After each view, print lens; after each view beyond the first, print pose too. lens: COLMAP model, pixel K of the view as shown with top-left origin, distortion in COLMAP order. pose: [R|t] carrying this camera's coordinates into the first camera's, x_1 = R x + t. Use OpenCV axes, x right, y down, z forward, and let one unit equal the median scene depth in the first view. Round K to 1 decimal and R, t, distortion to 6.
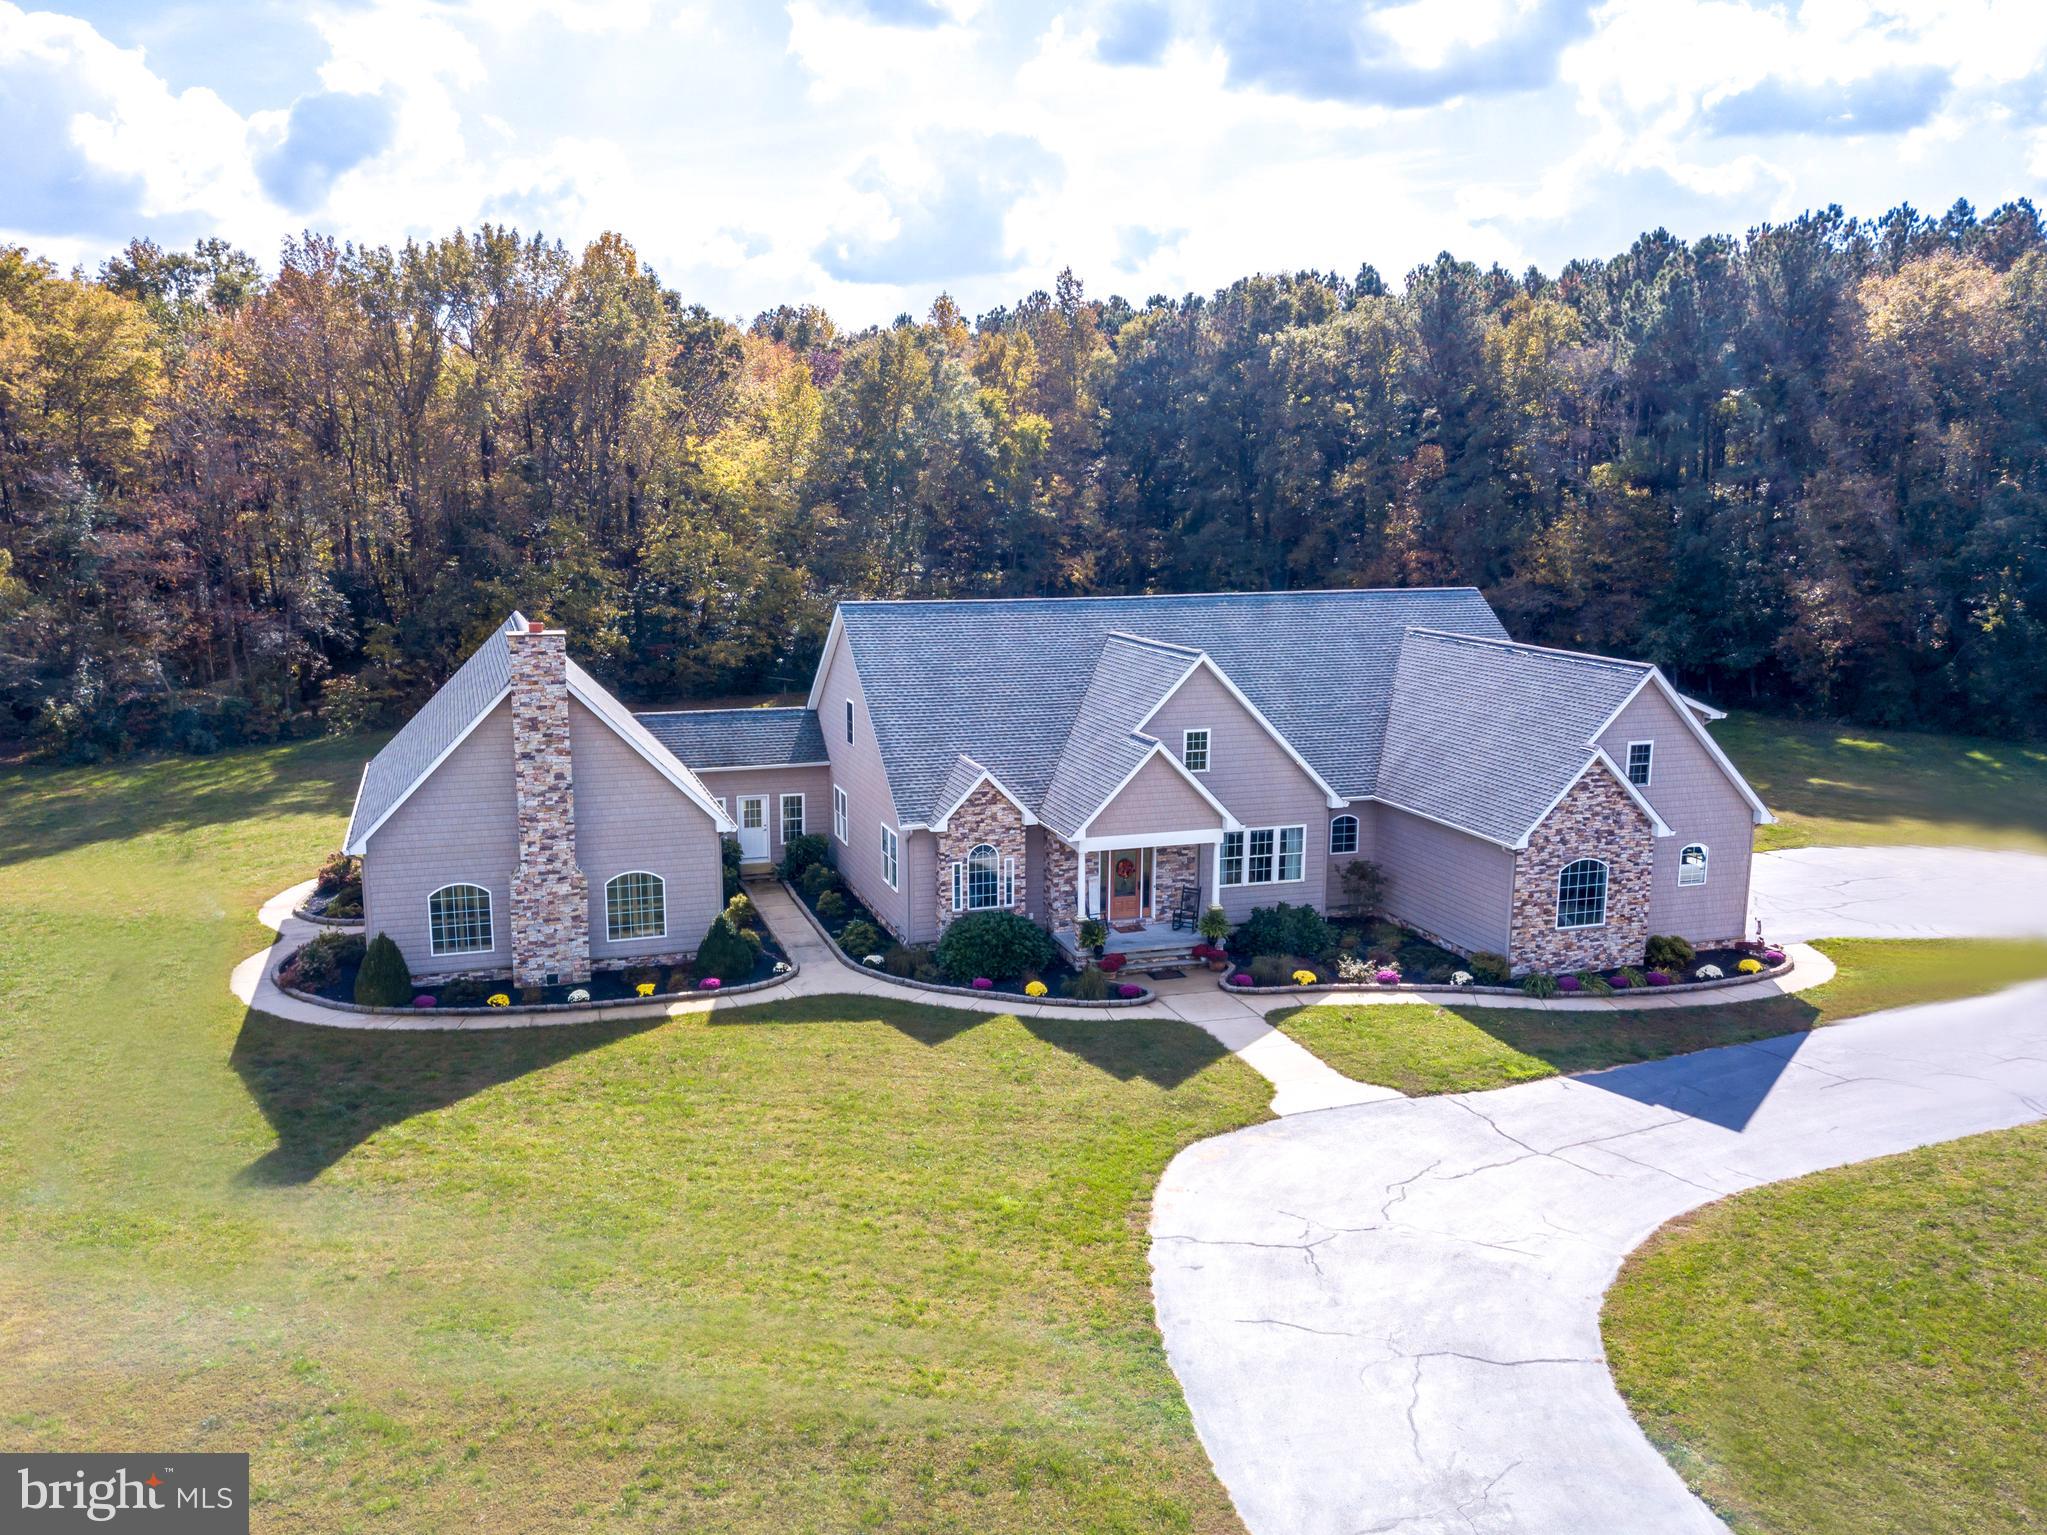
lens RADIAL K [[1590.8, 0, 1023.5], [0, 1590.8, 767.5], [0, 0, 1]] dist [0.025836, 0.004211]
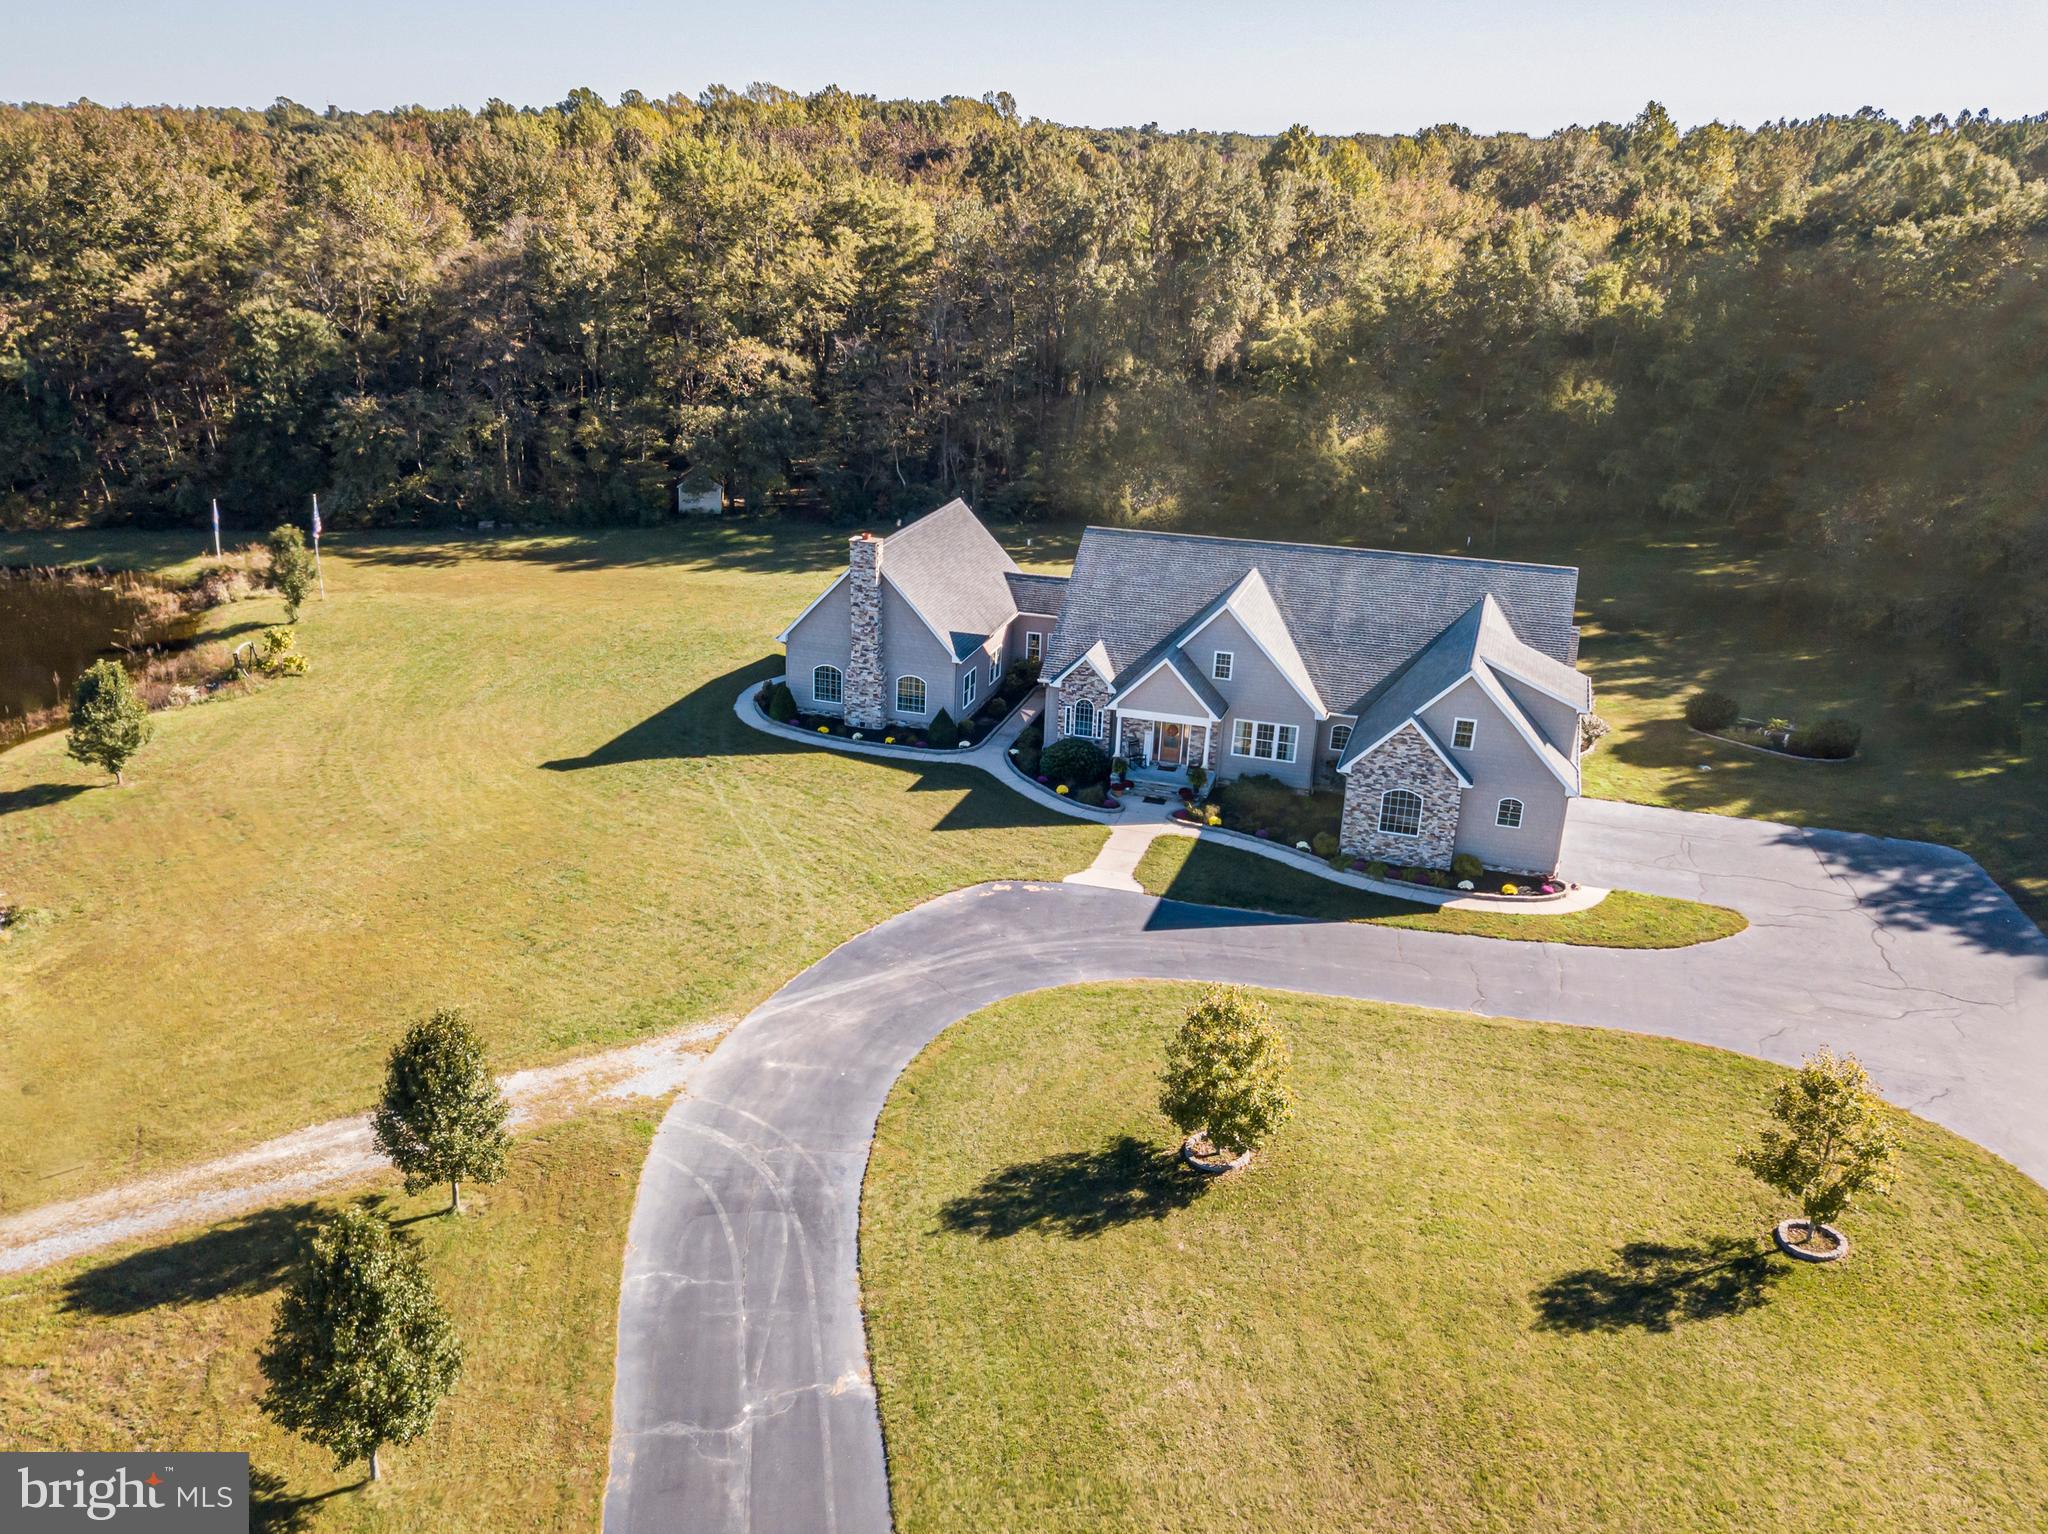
lens RADIAL K [[1624.6, 0, 1043.6], [0, 1624.6, 760.8], [0, 0, 1]] dist [0.013594, -0.001368]
pose [[0.803142, 0.217585, -0.554635, 0.925805], [-0.122122, 0.971282, 0.204198, -0.236927], [0.583137, -0.096267, 0.806650, -0.397364]]
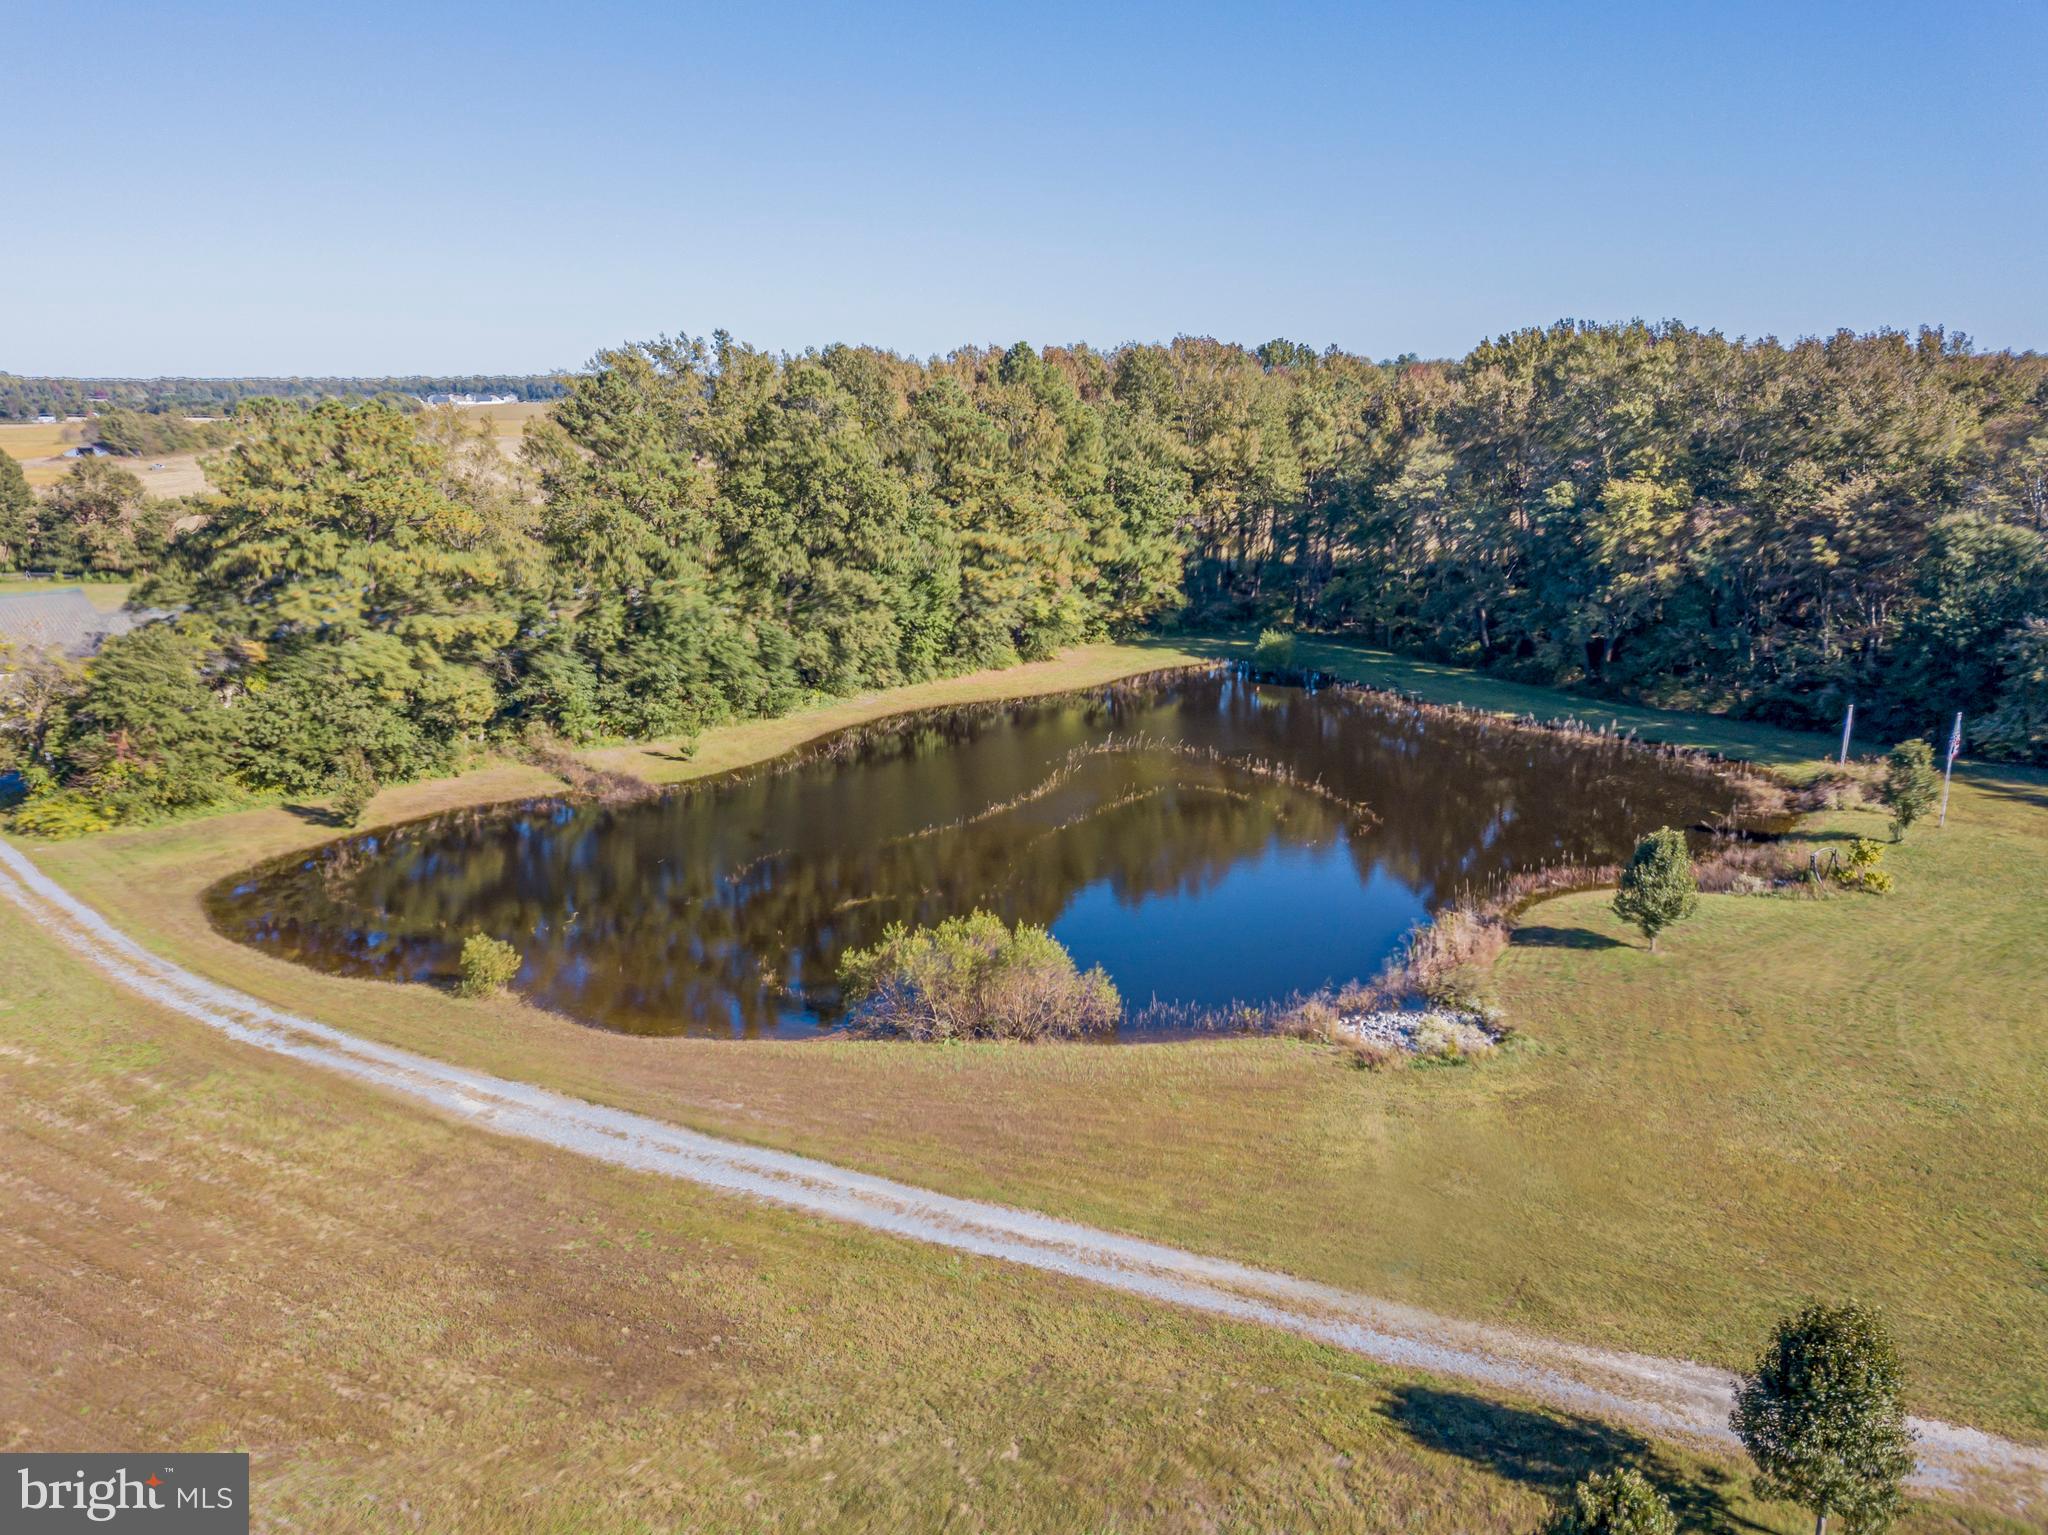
lens RADIAL K [[1529.5, 0, 1024.0], [0, 1529.5, 767.5], [0, 0, 1]] dist [0.028859, 0.004242]
pose [[-0.079201, 0.212965, -0.973845, 0.829408], [-0.165891, 0.960476, 0.223533, -0.195007], [0.982958, 0.179256, -0.040742, -0.238155]]
